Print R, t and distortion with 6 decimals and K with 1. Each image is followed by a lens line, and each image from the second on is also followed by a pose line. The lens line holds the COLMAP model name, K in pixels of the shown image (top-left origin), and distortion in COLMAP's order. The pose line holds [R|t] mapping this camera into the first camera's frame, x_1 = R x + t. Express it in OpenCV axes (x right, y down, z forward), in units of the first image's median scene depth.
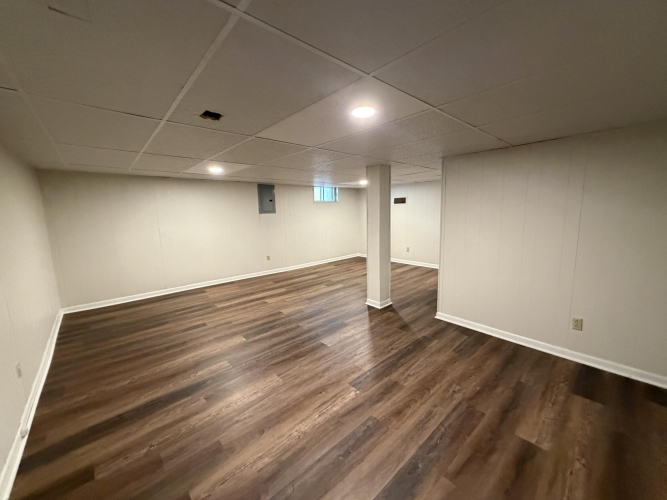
lens RADIAL K [[266.6, 0, 333.5], [0, 266.6, 247.4], [0, 0, 1]] dist [0.003129, 0.000331]
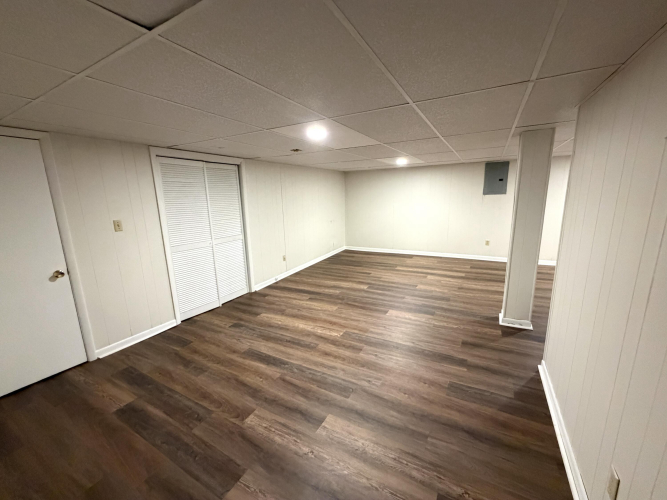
lens RADIAL K [[266.6, 0, 335.0], [0, 266.6, 251.3], [0, 0, 1]] dist [0.003129, 0.000331]
pose [[0.330942, 0.206028, -0.920885, 0.858630], [-0.107573, 0.977750, 0.180091, -0.082105], [0.937500, 0.039463, 0.345742, 0.343050]]
